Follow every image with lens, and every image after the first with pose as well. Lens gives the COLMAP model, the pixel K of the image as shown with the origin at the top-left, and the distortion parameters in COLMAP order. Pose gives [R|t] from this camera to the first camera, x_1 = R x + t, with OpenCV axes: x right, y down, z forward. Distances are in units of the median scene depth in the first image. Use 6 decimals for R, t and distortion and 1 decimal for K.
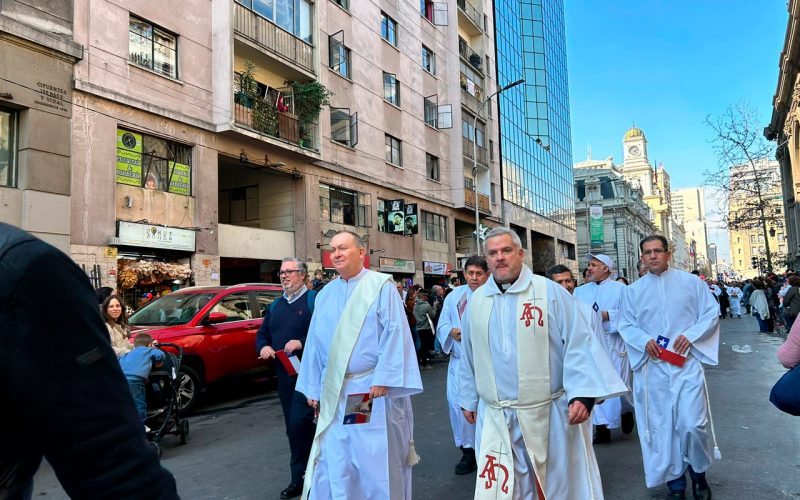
lens RADIAL K [[605.7, 0, 390.9], [0, 605.7, 256.0], [0, 0, 1]] dist [0.072262, -0.084553]
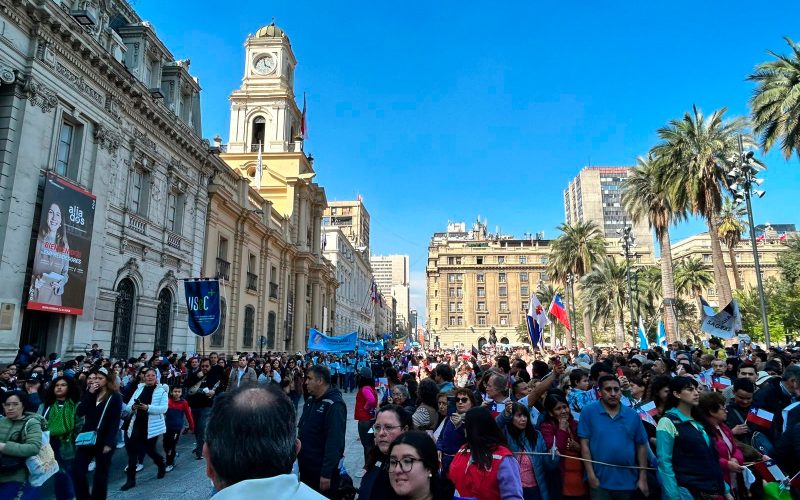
lens RADIAL K [[513.6, 0, 402.8], [0, 513.6, 249.2], [0, 0, 1]] dist [0.002965, -0.001272]
pose [[0.895833, 0.119432, 0.428041, 0.481810], [-0.062755, 0.987555, -0.144209, 0.037381], [-0.439937, 0.102326, 0.892180, 0.856063]]
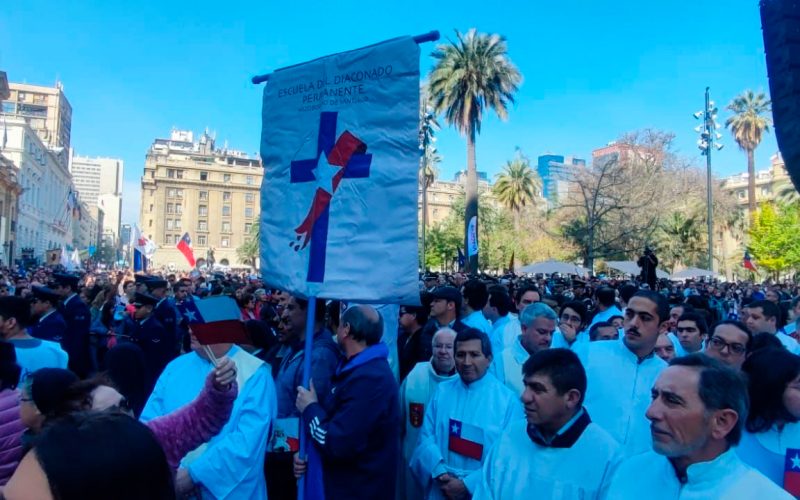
lens RADIAL K [[538.1, 0, 400.0], [0, 538.1, 250.0], [0, 0, 1]] dist [-0.045317, 0.001609]
pose [[0.575186, 0.084776, 0.813618, 0.471093], [-0.099253, 0.994500, -0.033456, 0.034615], [-0.811979, -0.061510, 0.580436, 0.812434]]
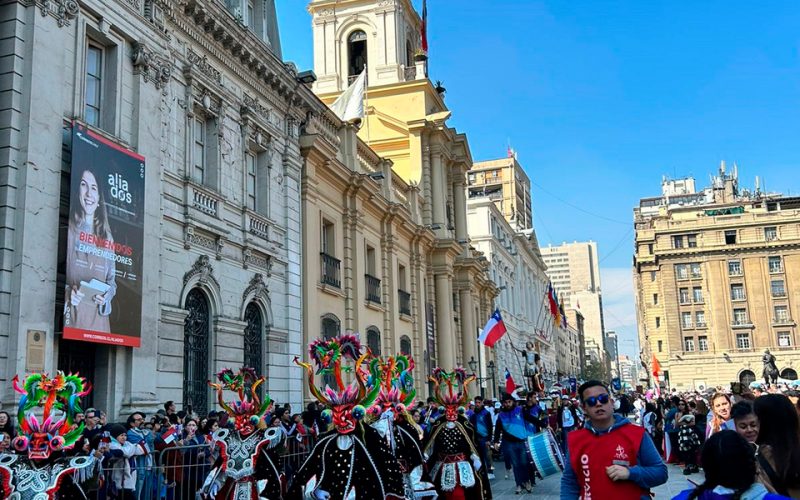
lens RADIAL K [[804.8, 0, 389.5], [0, 804.8, 250.5], [0, 0, 1]] dist [0.144733, -0.318961]
pose [[0.976784, 0.041887, 0.210092, 0.475512], [-0.015736, 0.992078, -0.124631, 0.042032], [-0.213648, 0.118431, 0.969705, 0.883079]]
